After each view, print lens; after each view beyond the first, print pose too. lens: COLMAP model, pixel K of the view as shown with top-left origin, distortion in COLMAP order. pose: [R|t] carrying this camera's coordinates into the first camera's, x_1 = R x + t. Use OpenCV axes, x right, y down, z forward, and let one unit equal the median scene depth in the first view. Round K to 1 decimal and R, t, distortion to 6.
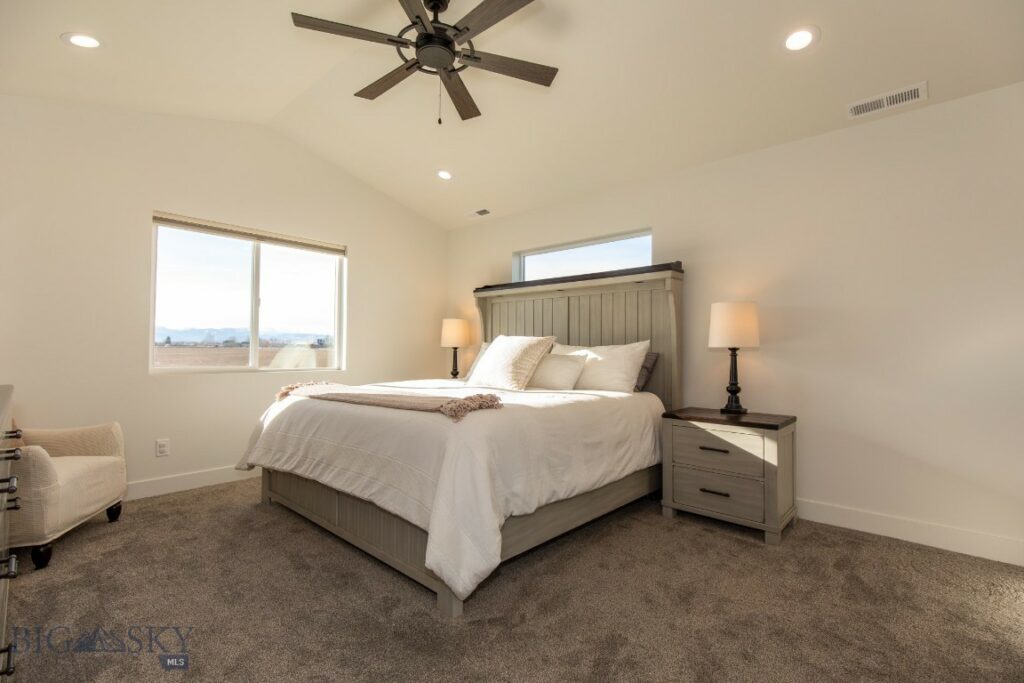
lens RADIAL K [[474.8, 0, 512.0], [0, 474.8, 341.5], [0, 0, 1]] dist [0.012297, -0.000957]
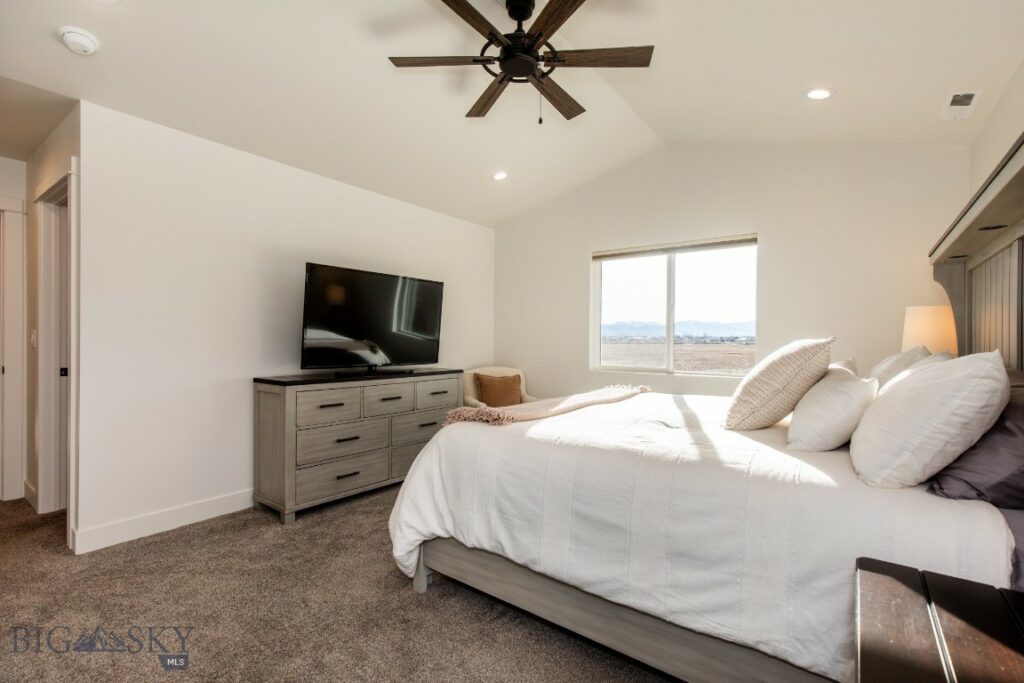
lens RADIAL K [[466.0, 0, 512.0], [0, 466.0, 341.5], [0, 0, 1]] dist [0.006922, -0.000932]
pose [[0.091302, -0.004291, -0.995814, 0.633287], [0.013539, 0.999904, -0.003067, -0.013781], [0.995731, -0.013203, 0.091352, 0.694439]]
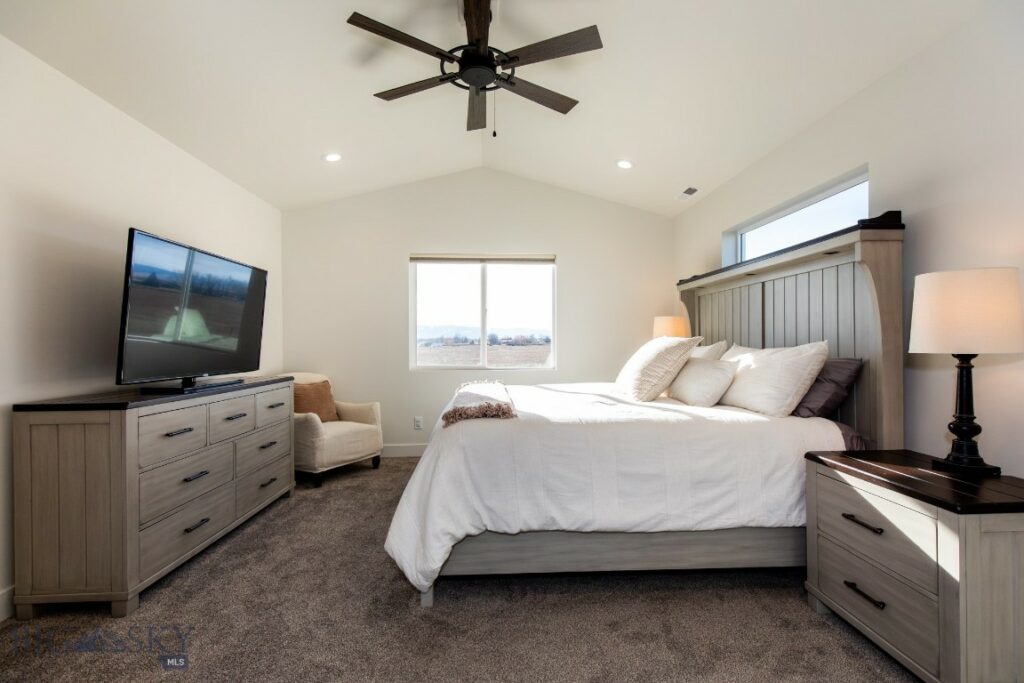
lens RADIAL K [[473.7, 0, 514.6], [0, 473.7, 344.7], [0, 0, 1]] dist [0.011775, -0.000577]
pose [[0.711486, -0.009715, -0.702633, 0.485574], [0.024000, 0.999657, 0.010481, -0.015190], [0.702290, -0.024320, 0.711475, 0.238022]]
